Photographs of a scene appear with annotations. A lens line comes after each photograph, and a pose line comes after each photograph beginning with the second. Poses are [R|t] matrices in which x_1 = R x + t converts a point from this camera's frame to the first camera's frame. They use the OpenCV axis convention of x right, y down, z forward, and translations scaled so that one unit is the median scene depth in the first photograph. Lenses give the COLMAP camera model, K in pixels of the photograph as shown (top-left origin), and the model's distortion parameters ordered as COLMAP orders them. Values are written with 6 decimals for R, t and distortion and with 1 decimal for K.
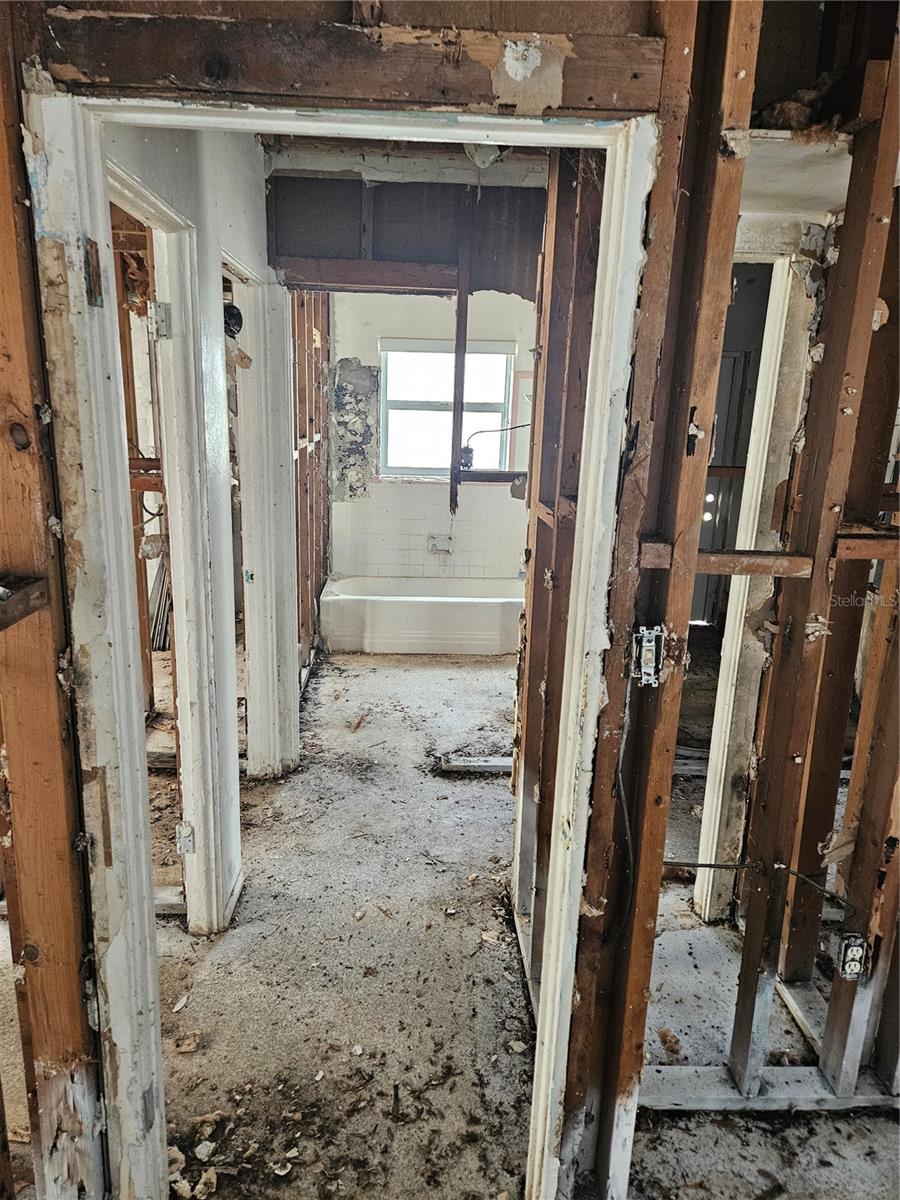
lens RADIAL K [[798.0, 0, 451.4], [0, 798.0, 602.8], [0, 0, 1]] dist [0.069926, -0.052885]
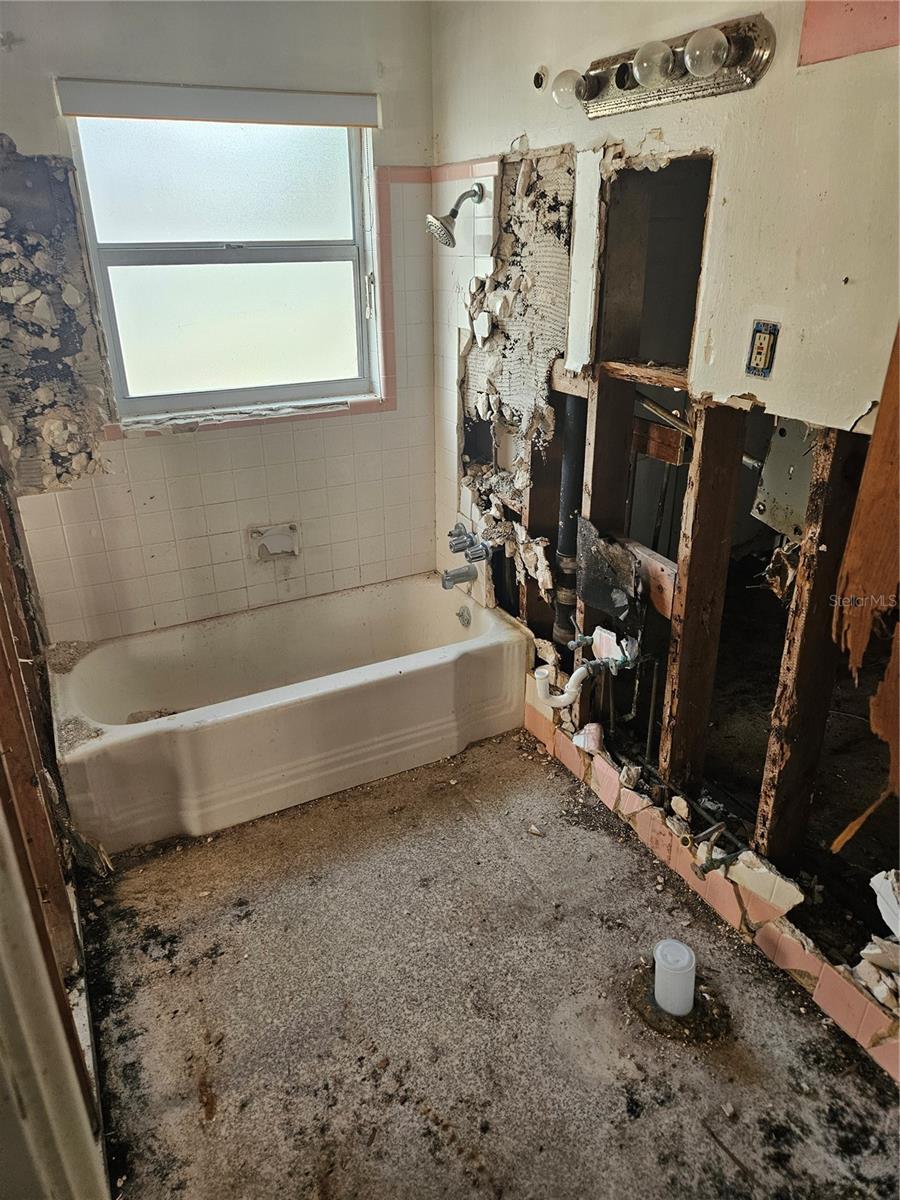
lens RADIAL K [[798.0, 0, 446.3], [0, 798.0, 588.2], [0, 0, 1]] dist [0.069926, -0.052885]
pose [[0.915349, -0.200209, 0.349361, -0.101128], [0.138715, 0.971307, 0.193186, -0.133741], [-0.378014, -0.128371, 0.916857, 0.514995]]
